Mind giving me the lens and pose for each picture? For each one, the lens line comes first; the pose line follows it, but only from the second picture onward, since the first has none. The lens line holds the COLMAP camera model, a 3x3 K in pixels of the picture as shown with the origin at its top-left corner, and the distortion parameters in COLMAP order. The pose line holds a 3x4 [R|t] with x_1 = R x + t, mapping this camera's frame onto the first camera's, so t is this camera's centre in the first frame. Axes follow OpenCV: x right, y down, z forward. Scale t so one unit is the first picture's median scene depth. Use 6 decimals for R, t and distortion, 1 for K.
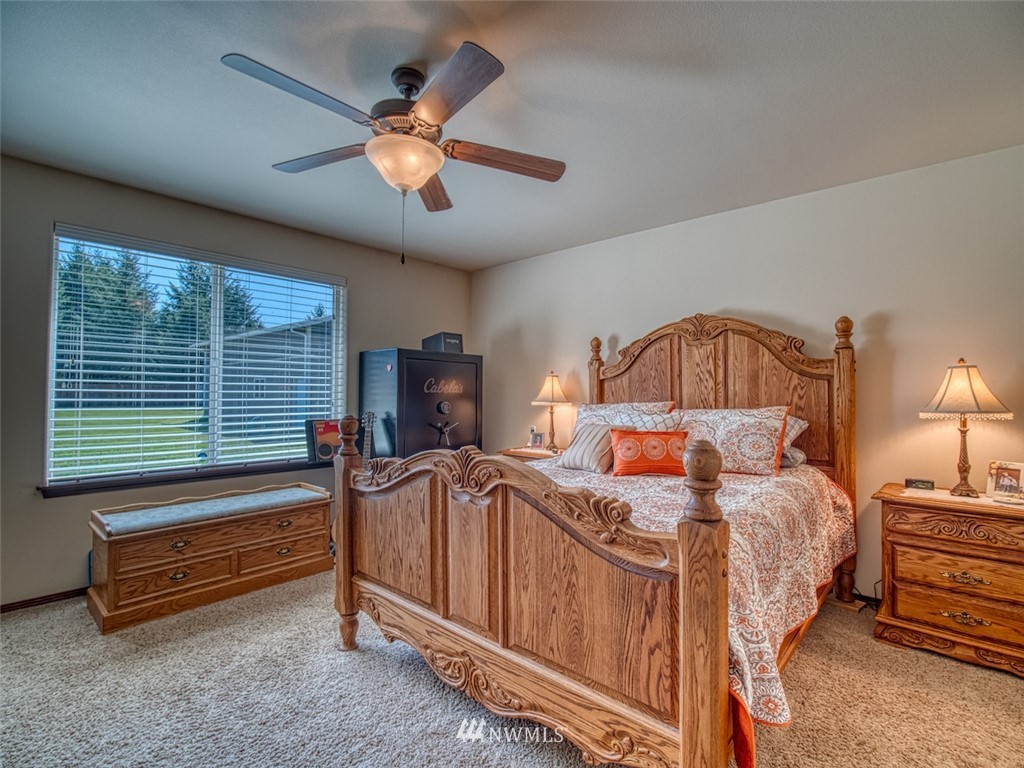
lens RADIAL K [[478.6, 0, 511.8], [0, 478.6, 382.6], [0, 0, 1]] dist [-0.016757, 0.000015]
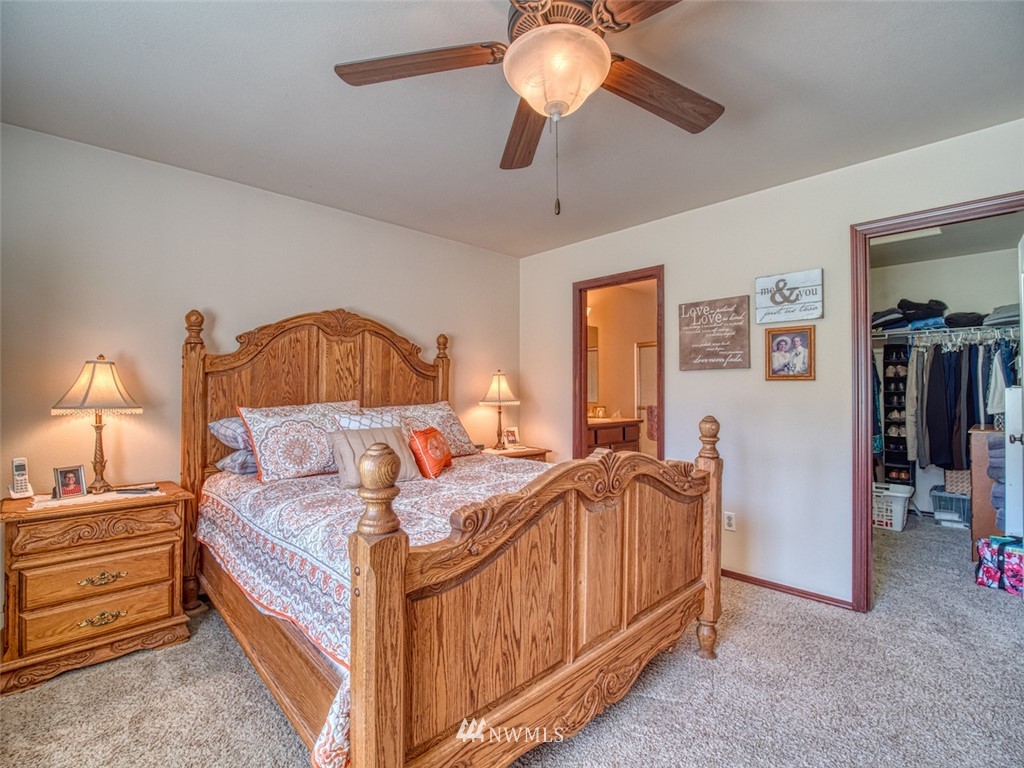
lens RADIAL K [[478.6, 0, 511.8], [0, 478.6, 382.6], [0, 0, 1]] dist [-0.016757, 0.000015]
pose [[0.074520, 0.010123, 0.997168, -0.595967], [-0.019622, 0.999770, -0.008683, 0.007310], [-0.997026, -0.018919, 0.074702, 0.633110]]
